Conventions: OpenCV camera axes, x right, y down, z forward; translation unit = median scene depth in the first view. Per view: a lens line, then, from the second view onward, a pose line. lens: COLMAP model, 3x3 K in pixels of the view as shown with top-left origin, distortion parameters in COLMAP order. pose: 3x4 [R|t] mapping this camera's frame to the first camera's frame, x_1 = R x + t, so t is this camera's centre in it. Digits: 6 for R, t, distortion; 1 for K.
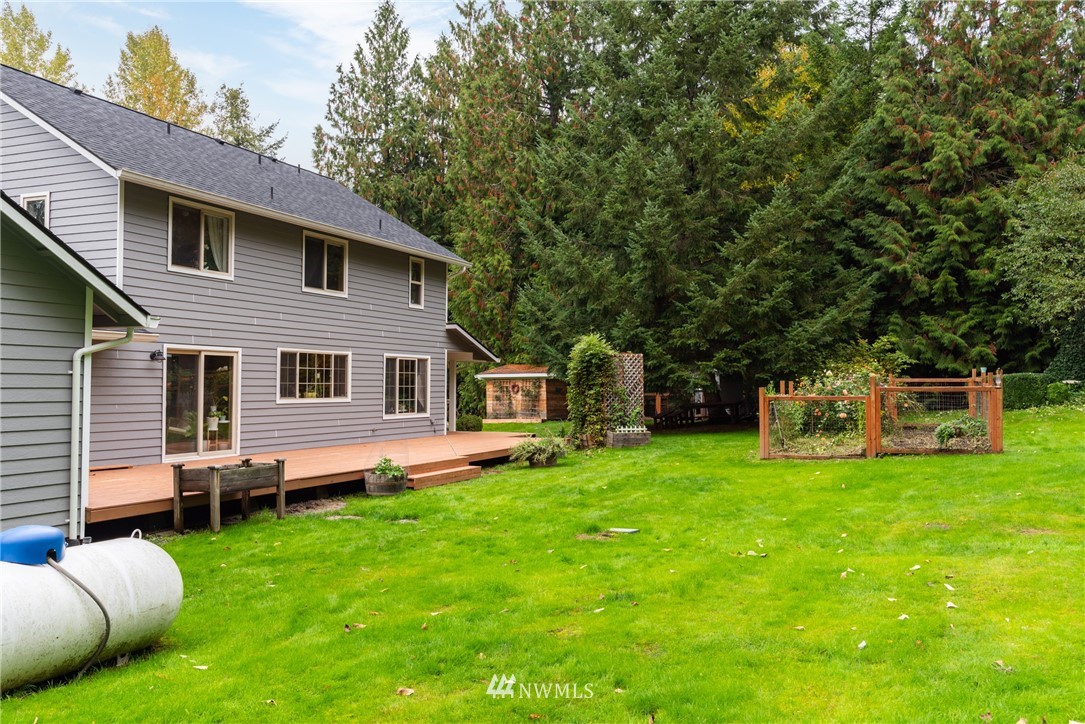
lens RADIAL K [[928.2, 0, 542.5], [0, 928.2, 362.0], [0, 0, 1]] dist [0.003036, 0.000846]
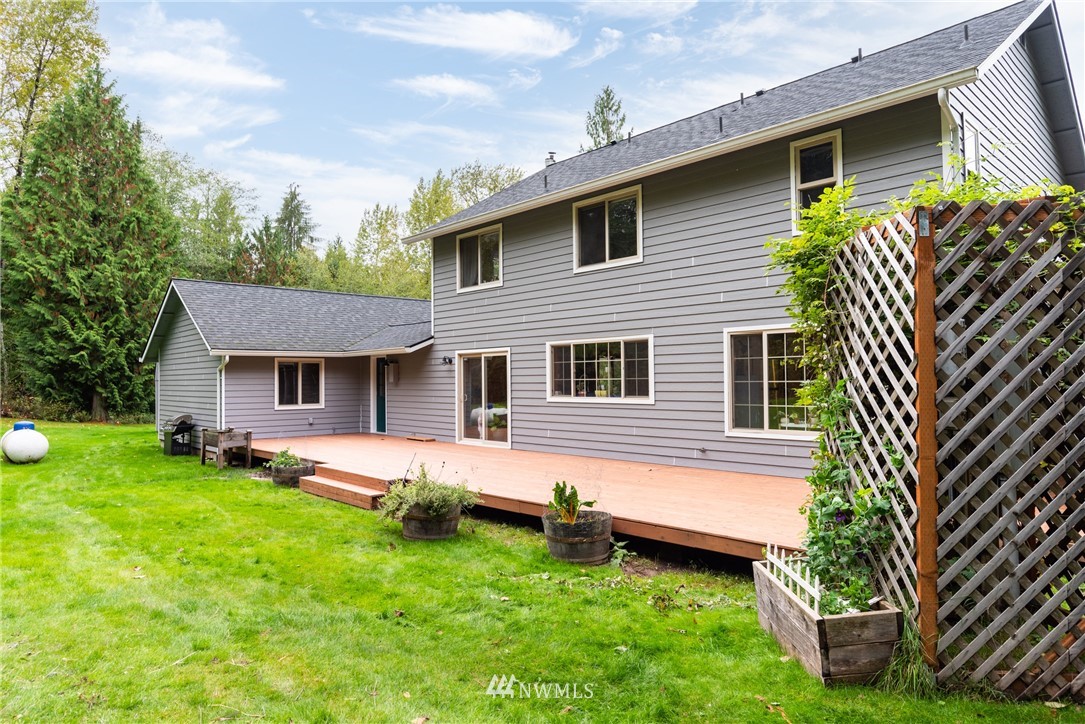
lens RADIAL K [[661.3, 0, 542.5], [0, 661.3, 362.0], [0, 0, 1]] dist [0.002281, -0.000063]
pose [[-0.392197, -0.027295, -0.919476, 0.319806], [0.030244, 0.998637, -0.042545, 0.031952], [0.919384, -0.044495, -0.390837, 1.210002]]
